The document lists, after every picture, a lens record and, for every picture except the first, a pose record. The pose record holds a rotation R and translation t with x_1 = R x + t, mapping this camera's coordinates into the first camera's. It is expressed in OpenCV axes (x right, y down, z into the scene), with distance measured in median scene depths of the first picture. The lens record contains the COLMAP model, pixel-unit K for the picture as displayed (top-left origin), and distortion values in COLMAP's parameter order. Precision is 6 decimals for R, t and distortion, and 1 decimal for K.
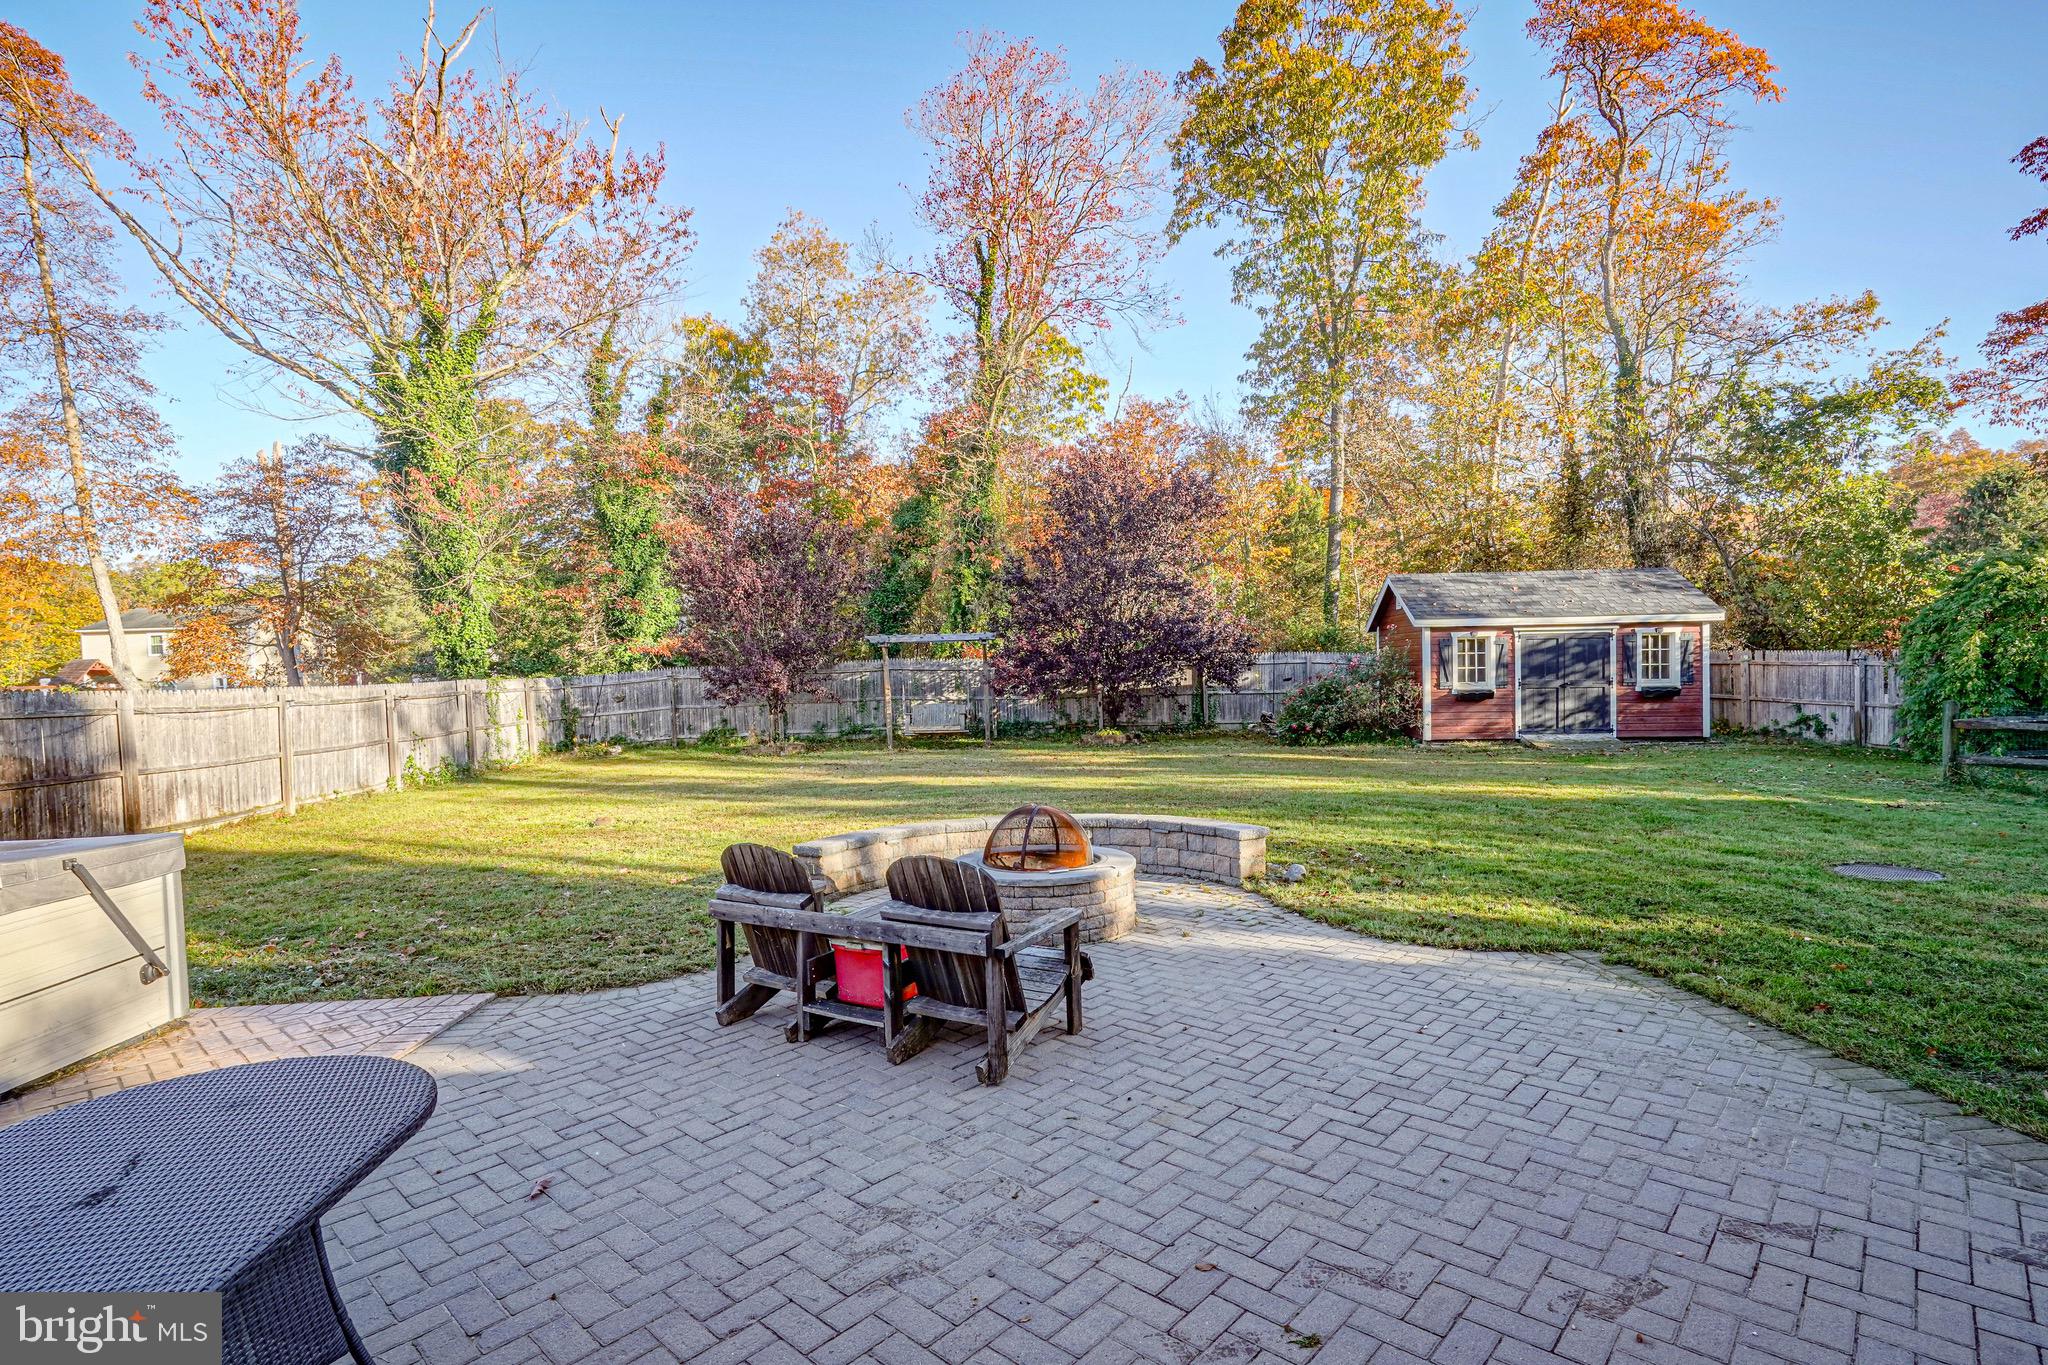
lens RADIAL K [[956.6, 0, 1004.3], [0, 956.6, 664.4], [0, 0, 1]] dist [-0.000146, 0.000279]
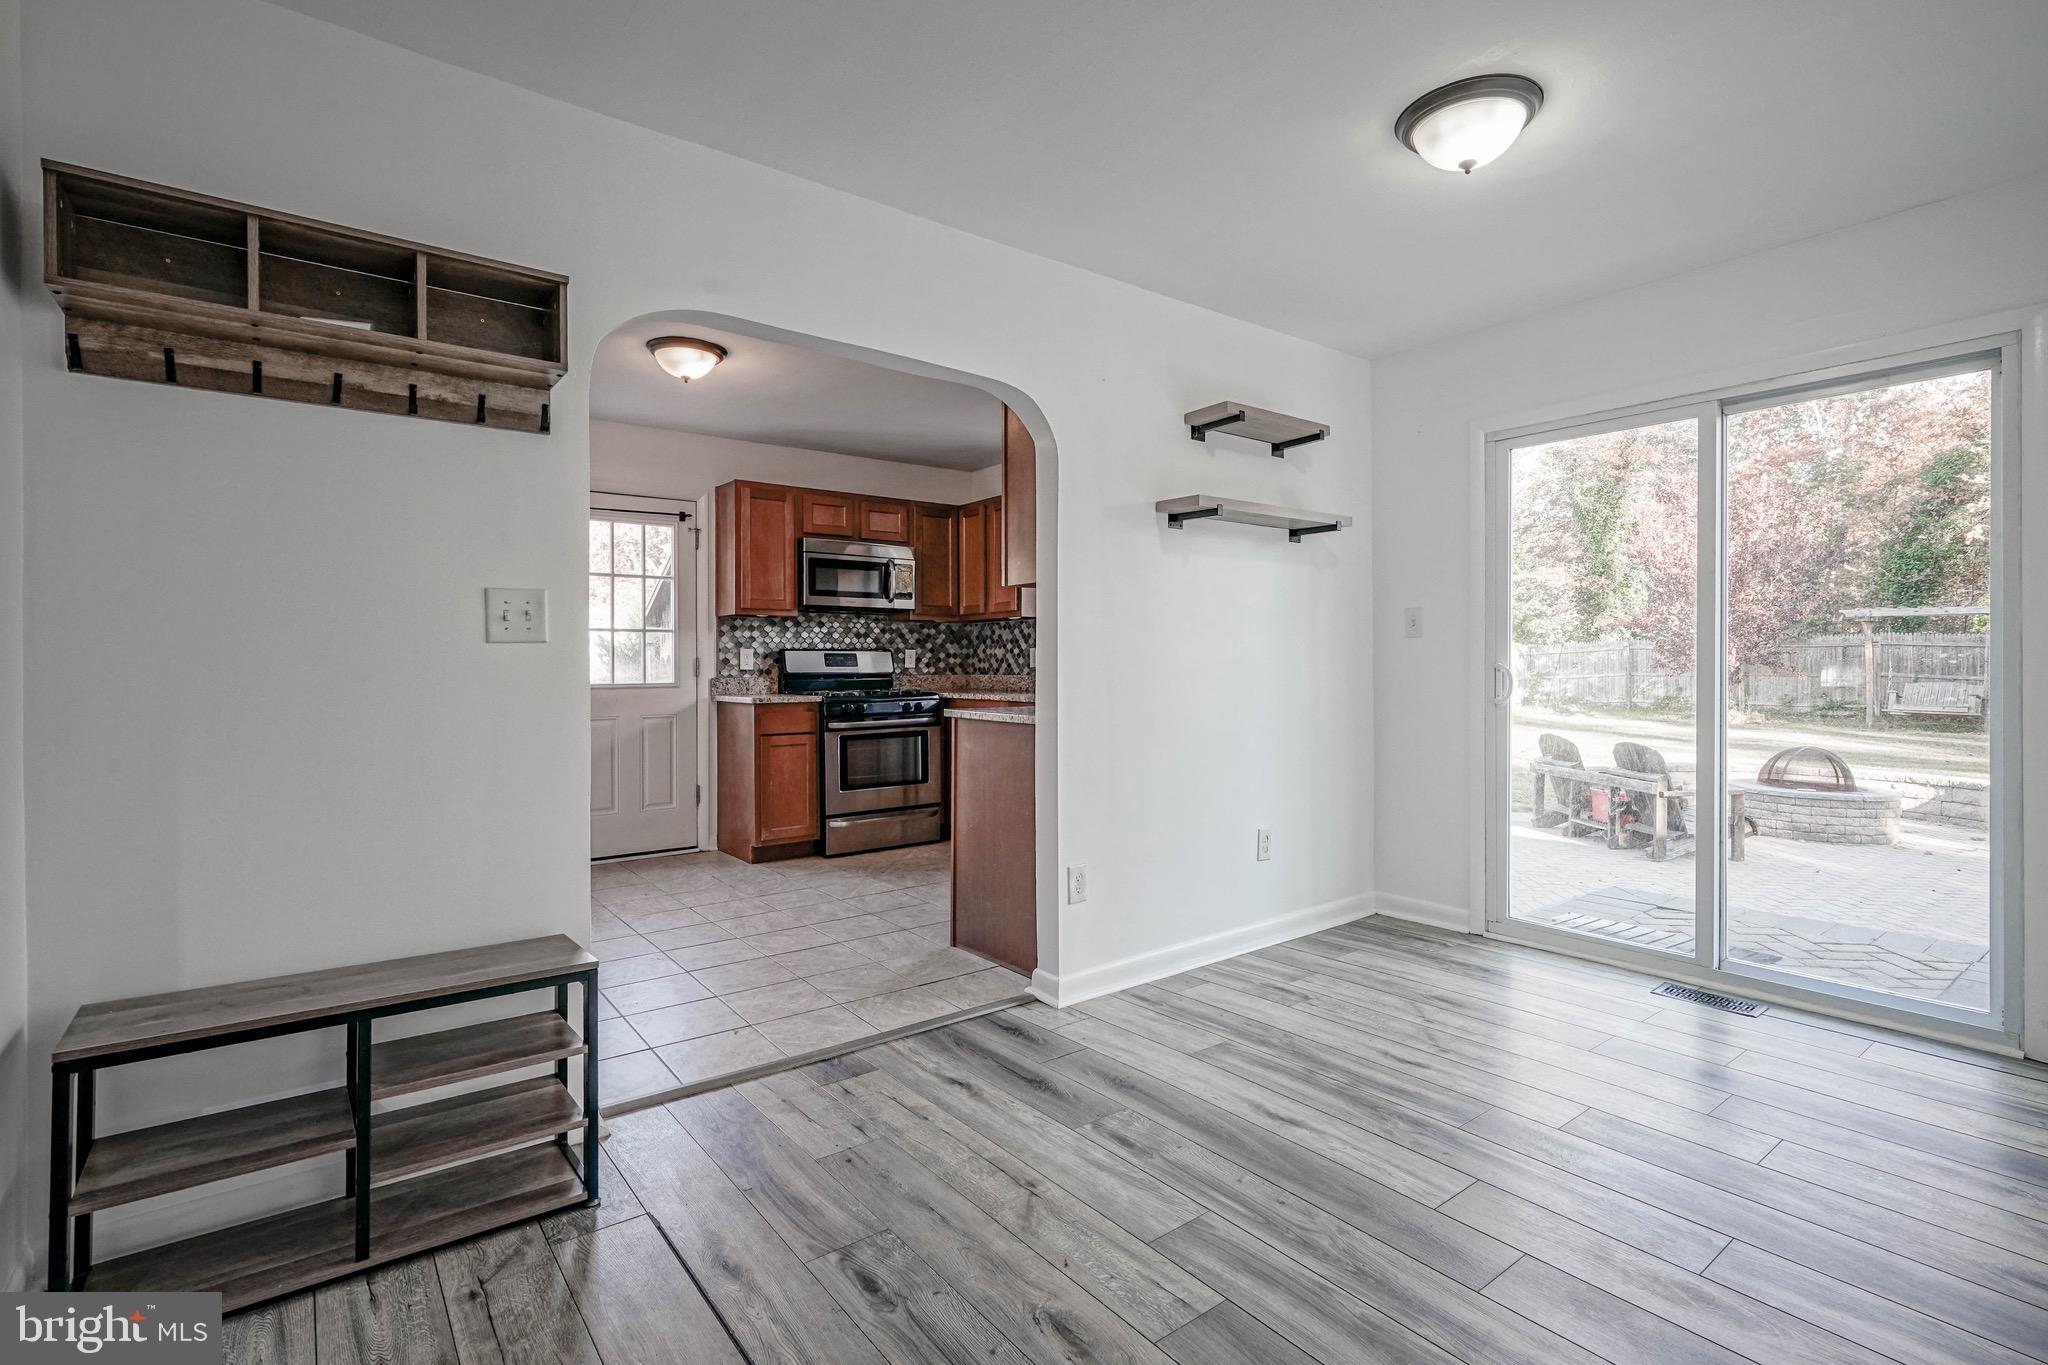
lens RADIAL K [[960.8, 0, 977.0], [0, 960.8, 666.4], [0, 0, 1]] dist [-0.003157, -0.000371]
pose [[0.542269, 0.036499, -0.839412, 0.196109], [-0.004790, 0.999174, 0.040351, -0.007633], [0.840191, -0.017861, 0.541996, -0.278354]]
